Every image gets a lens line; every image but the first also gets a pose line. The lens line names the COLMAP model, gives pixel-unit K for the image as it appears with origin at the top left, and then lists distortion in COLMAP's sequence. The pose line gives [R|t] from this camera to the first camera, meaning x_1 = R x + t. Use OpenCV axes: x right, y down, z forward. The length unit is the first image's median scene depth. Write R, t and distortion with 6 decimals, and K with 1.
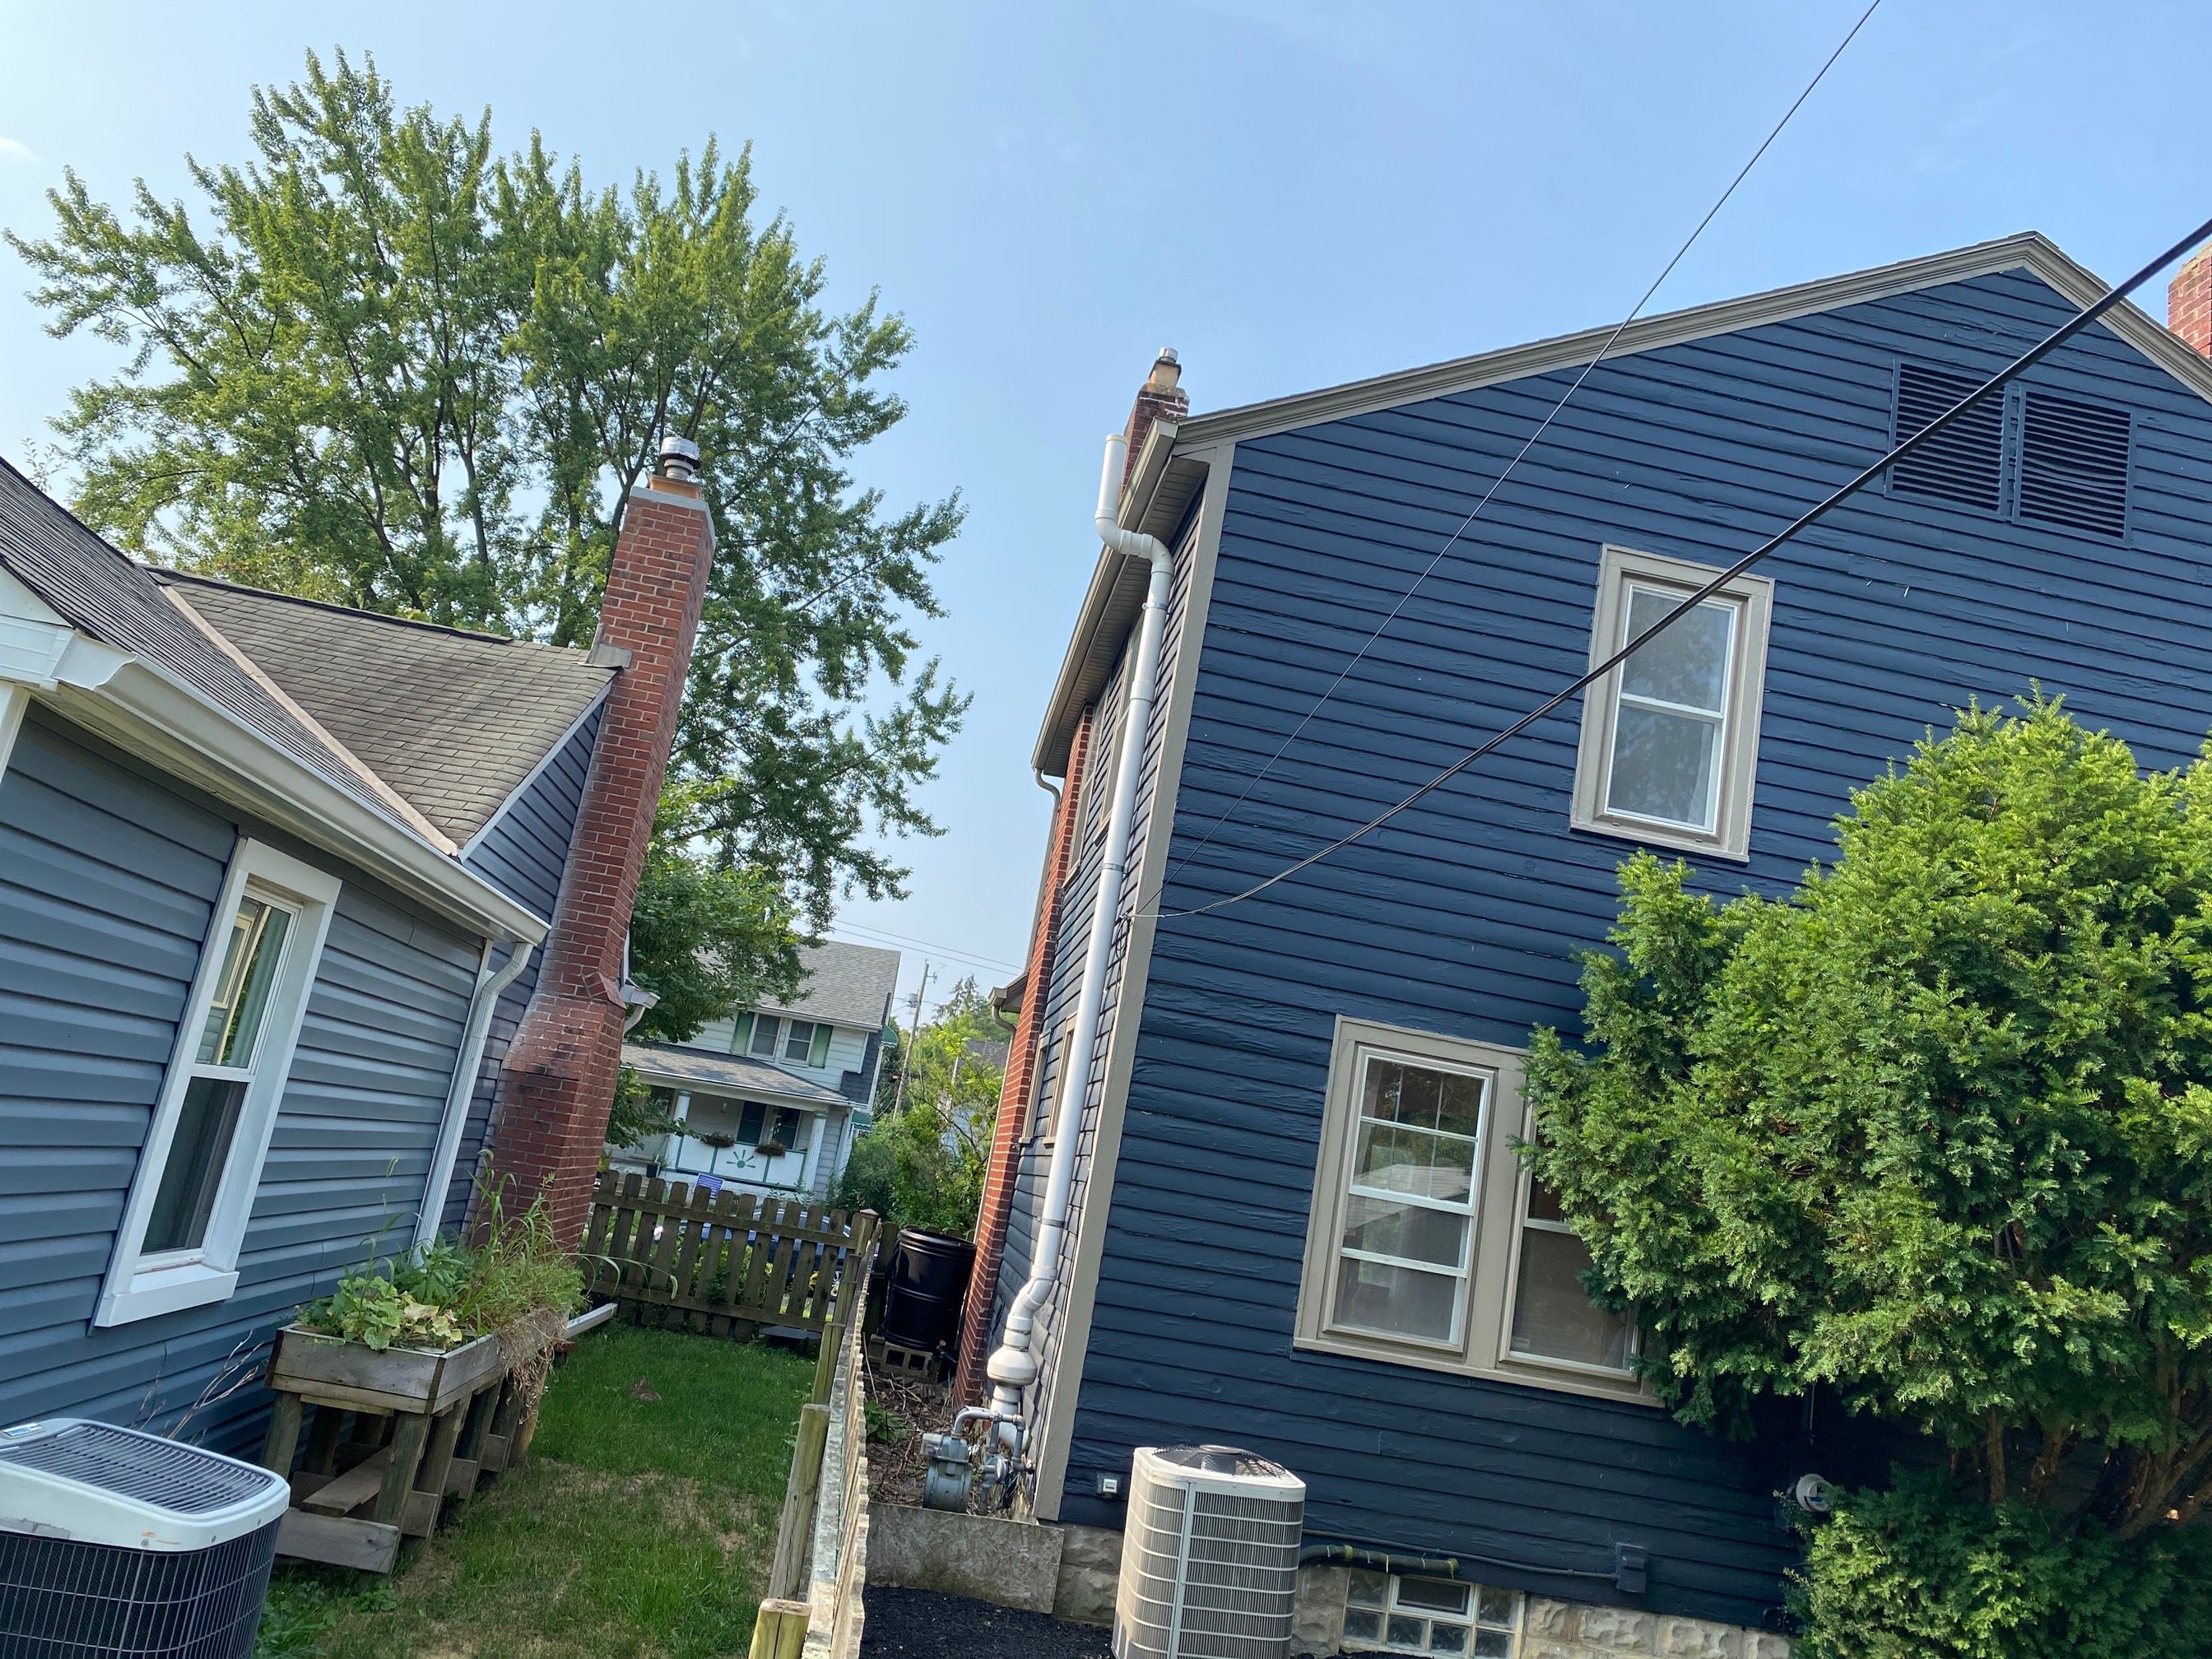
lens RADIAL K [[1691.8, 0, 1110.8], [0, 1691.8, 811.0], [0, 0, 1]] dist [0.022888, -0.017340]
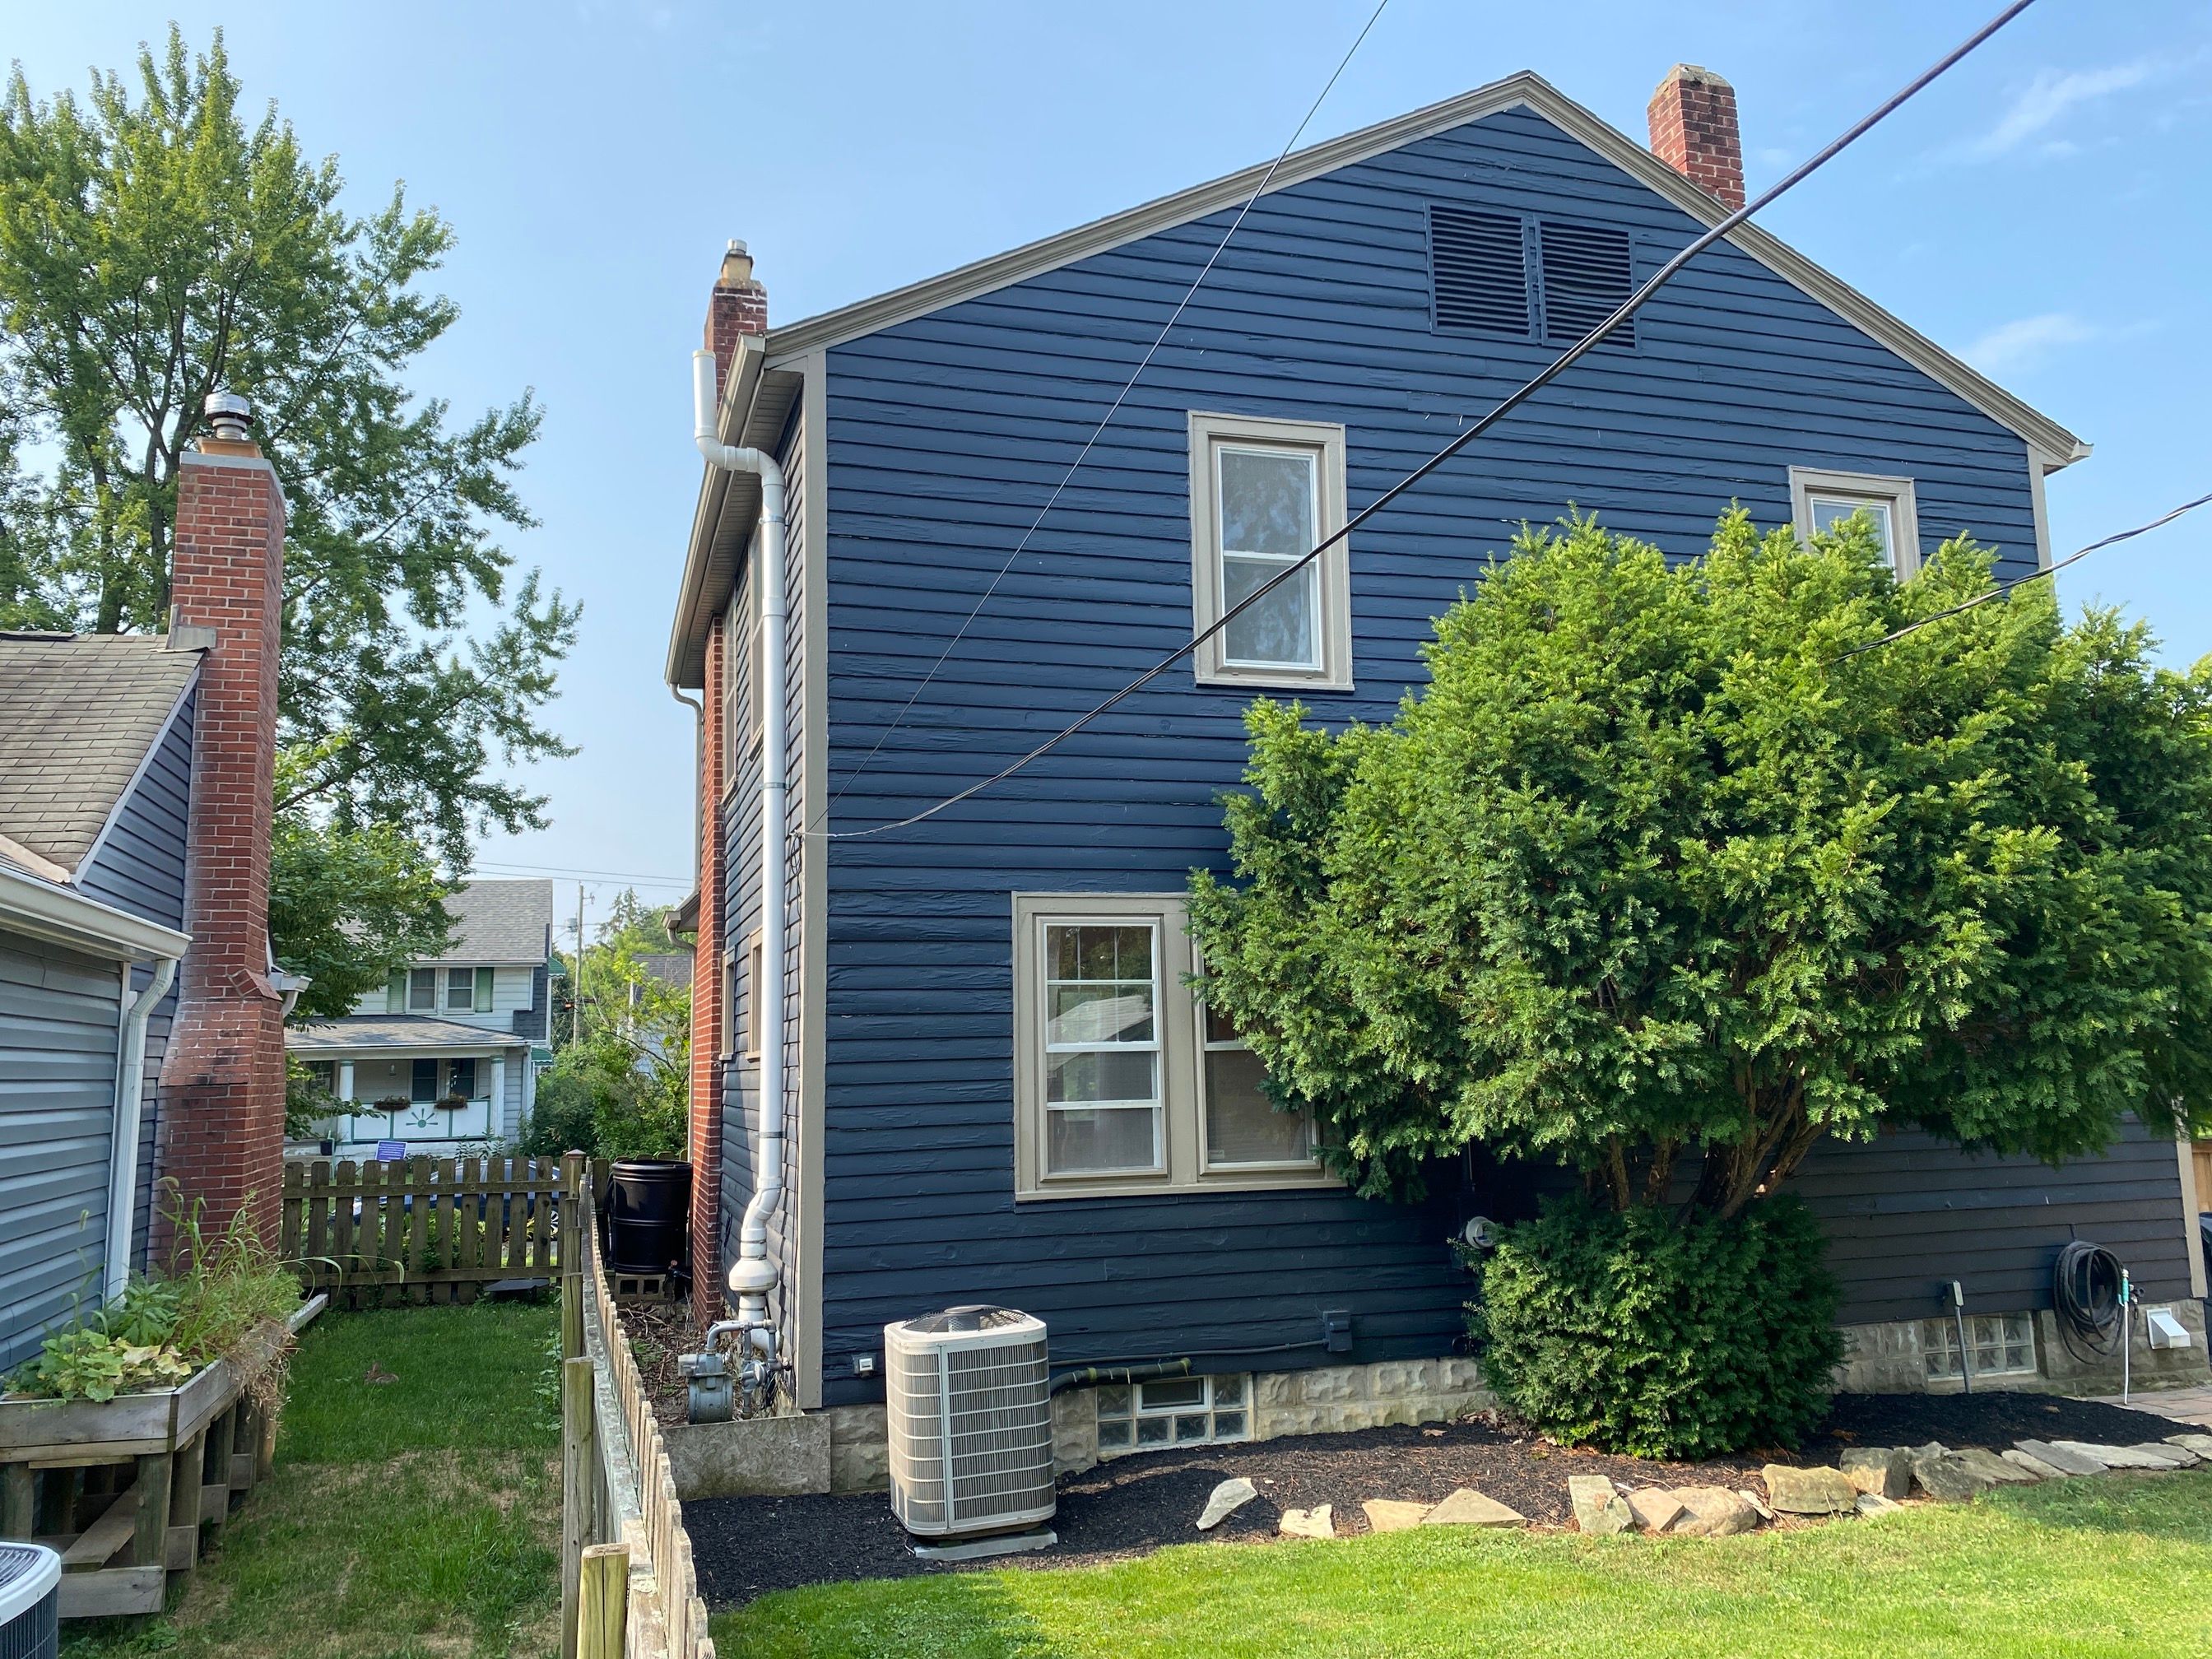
lens RADIAL K [[1691.8, 0, 1088.1], [0, 1691.8, 812.2], [0, 0, 1]] dist [0.022888, -0.017340]
pose [[0.969431, -0.160739, 0.185380, -0.005723], [0.144842, 0.984746, 0.096412, -0.019976], [-0.198050, -0.066614, 0.977926, -0.033552]]
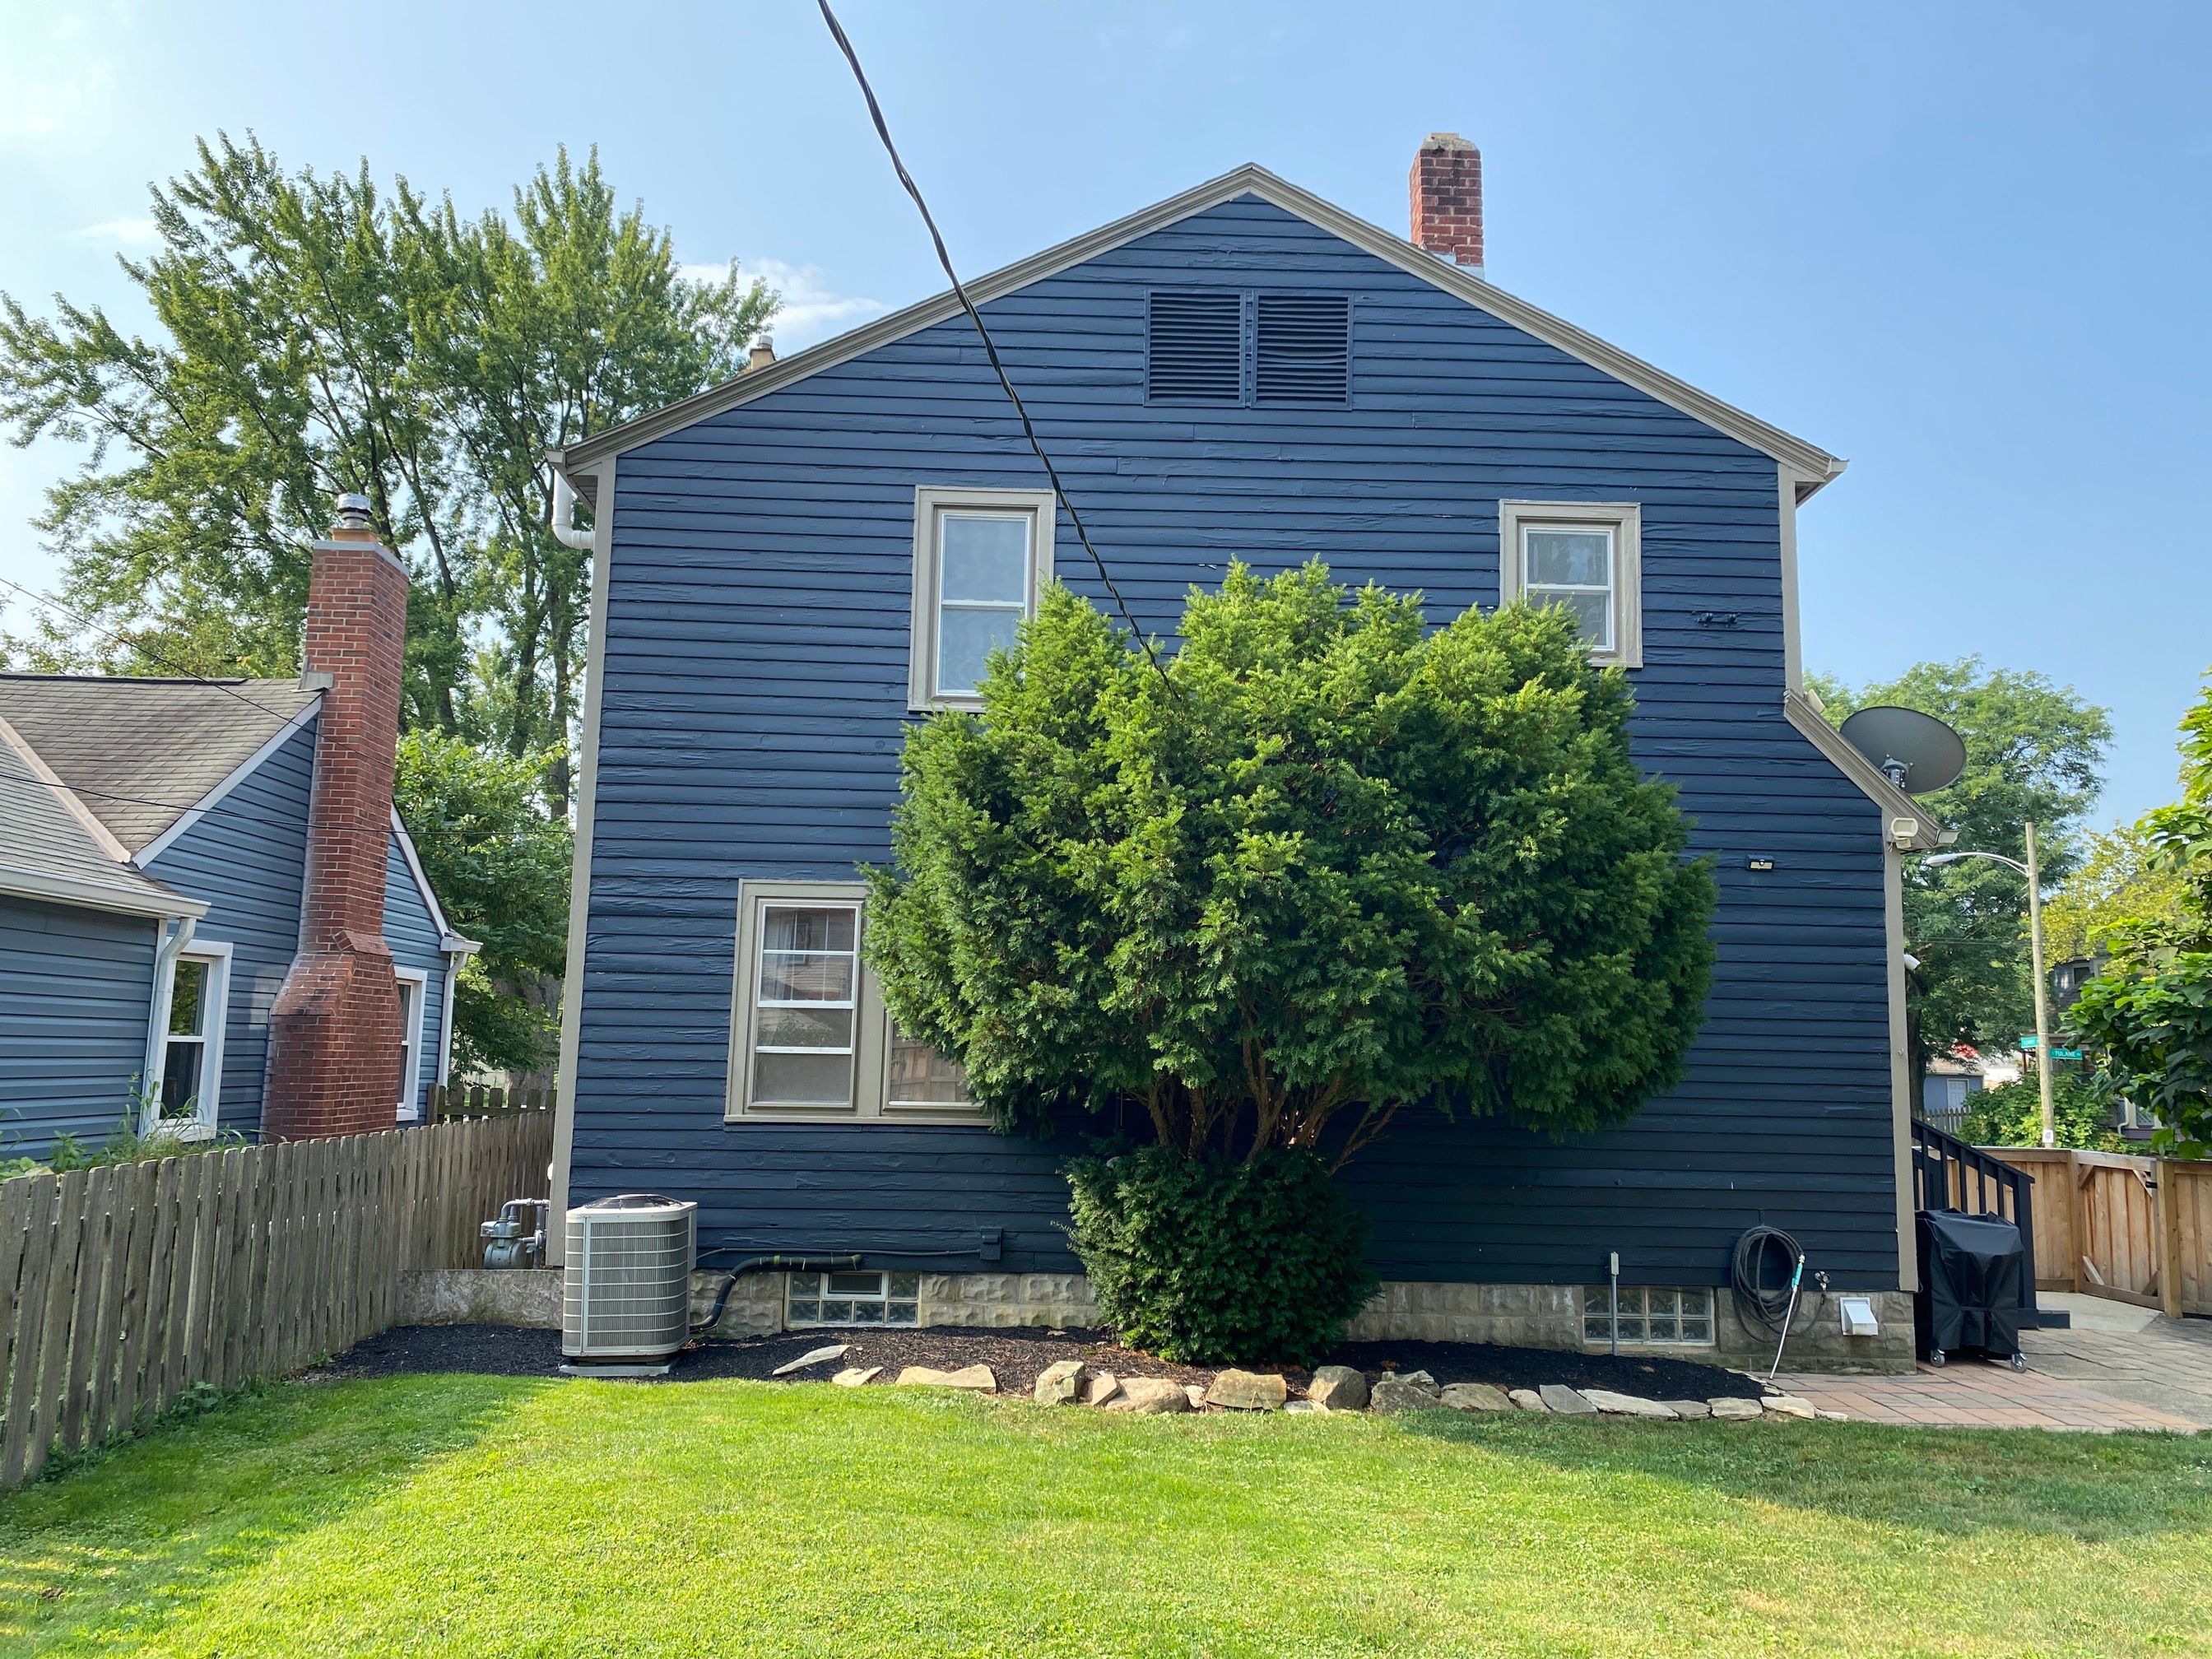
lens RADIAL K [[1671.0, 0, 1060.3], [0, 1671.0, 815.6], [0, 0, 1]] dist [0.031594, -0.030361]
pose [[0.983231, -0.158210, -0.090703, 0.444431], [0.163840, 0.984759, 0.058357, 0.031442], [0.080087, -0.072239, 0.994167, -0.252257]]
